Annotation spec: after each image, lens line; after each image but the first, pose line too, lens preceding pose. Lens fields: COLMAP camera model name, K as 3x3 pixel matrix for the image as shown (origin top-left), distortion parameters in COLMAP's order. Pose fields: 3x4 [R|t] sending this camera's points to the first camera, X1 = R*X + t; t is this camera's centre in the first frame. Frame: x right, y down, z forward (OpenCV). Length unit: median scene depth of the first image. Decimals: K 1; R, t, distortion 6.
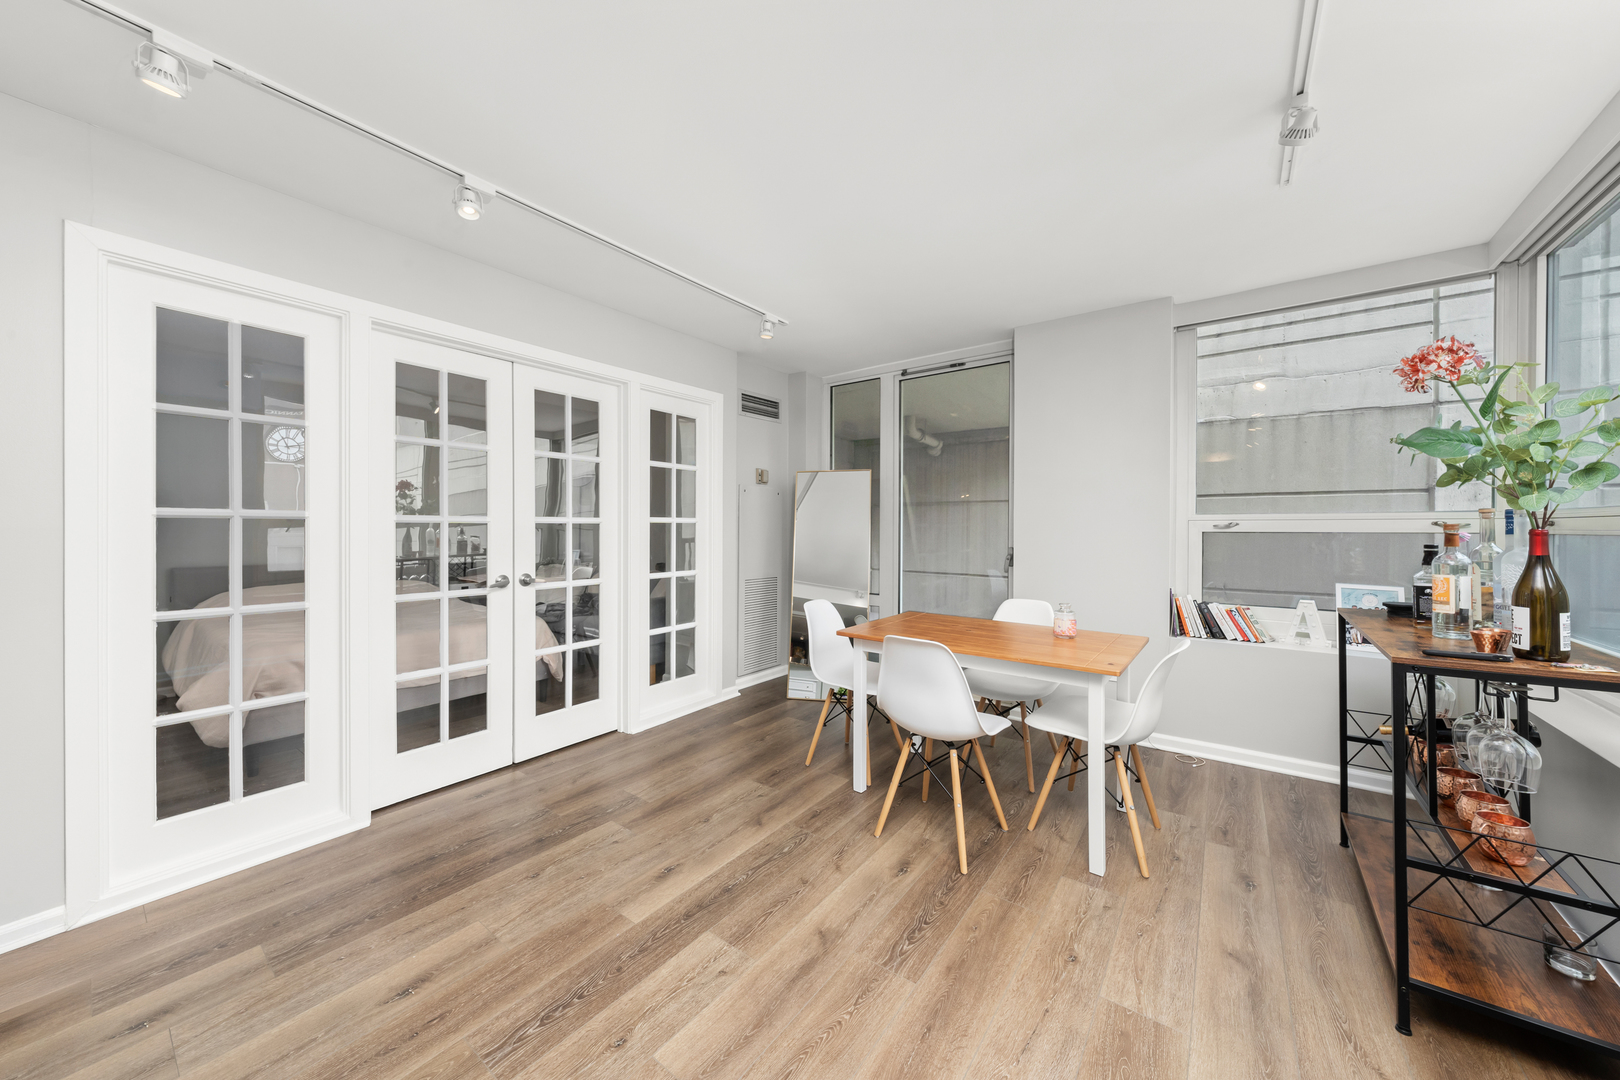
lens RADIAL K [[569.7, 0, 816.1], [0, 569.7, 532.9], [0, 0, 1]] dist [-0.000166, -0.000059]
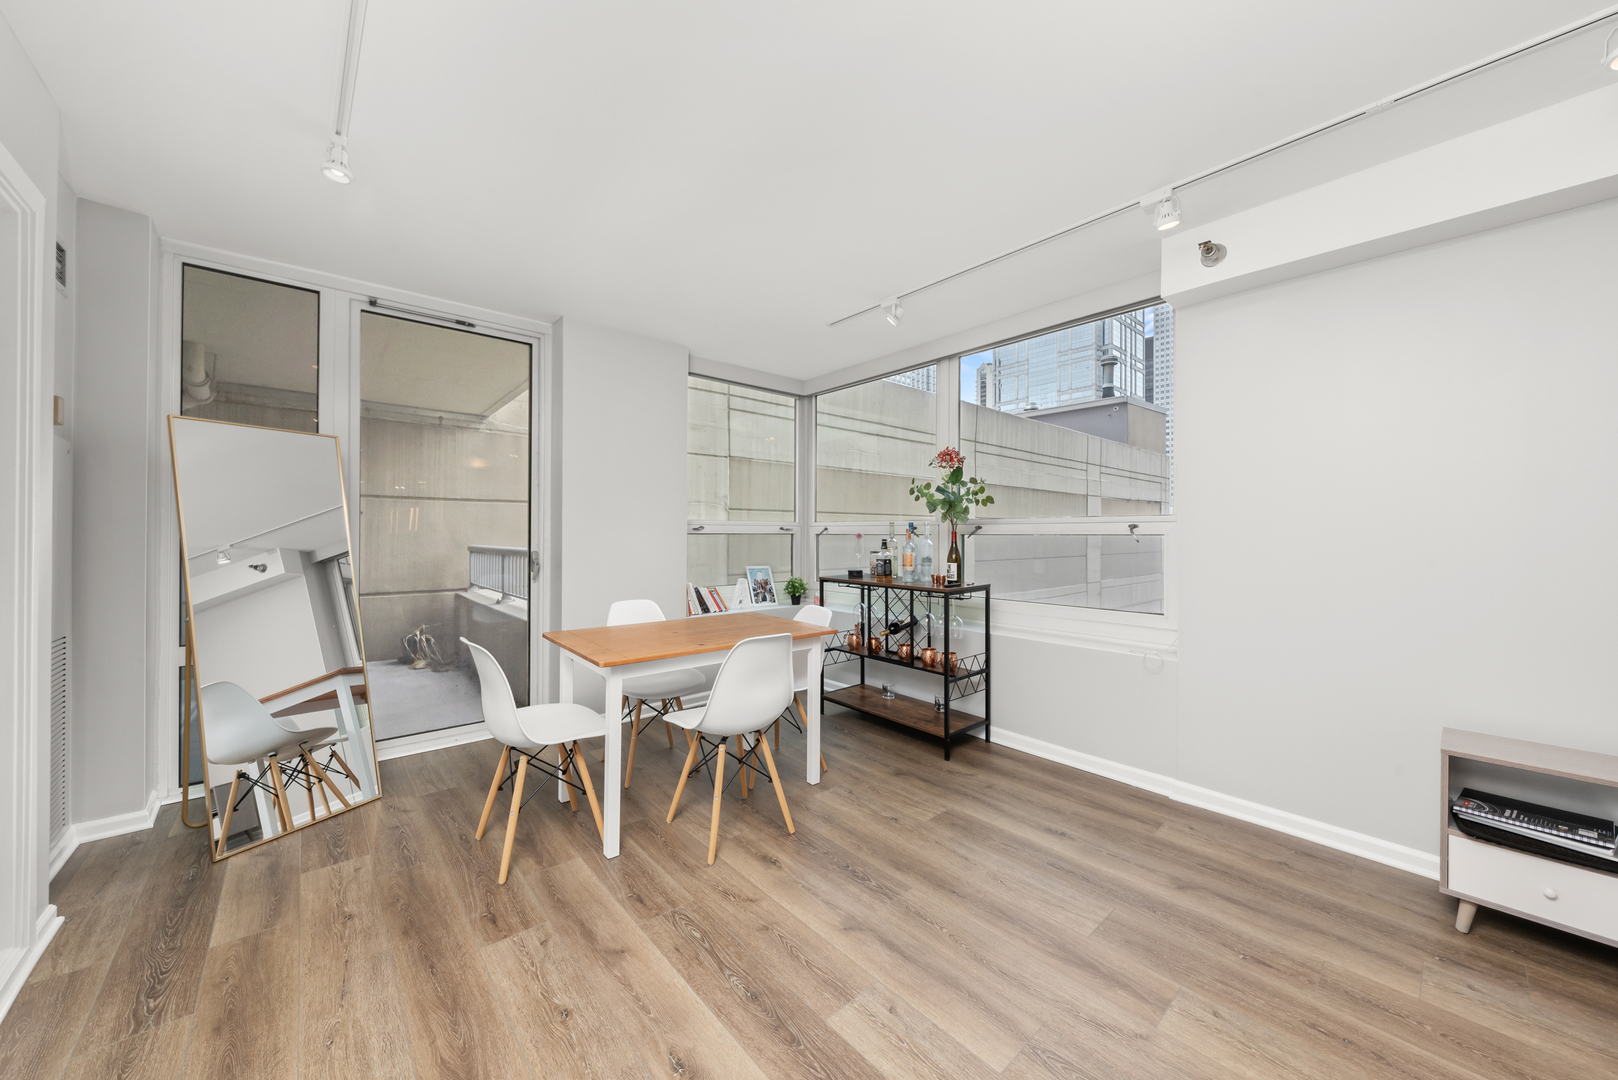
lens RADIAL K [[569.0, 0, 815.1], [0, 569.0, 532.9], [0, 0, 1]] dist [-0.000166, -0.000059]
pose [[0.211908, -0.000851, 0.977289, -0.849733], [0.007092, 0.999975, -0.000668, 0.000080], [-0.977264, 0.007073, 0.211909, 0.718451]]
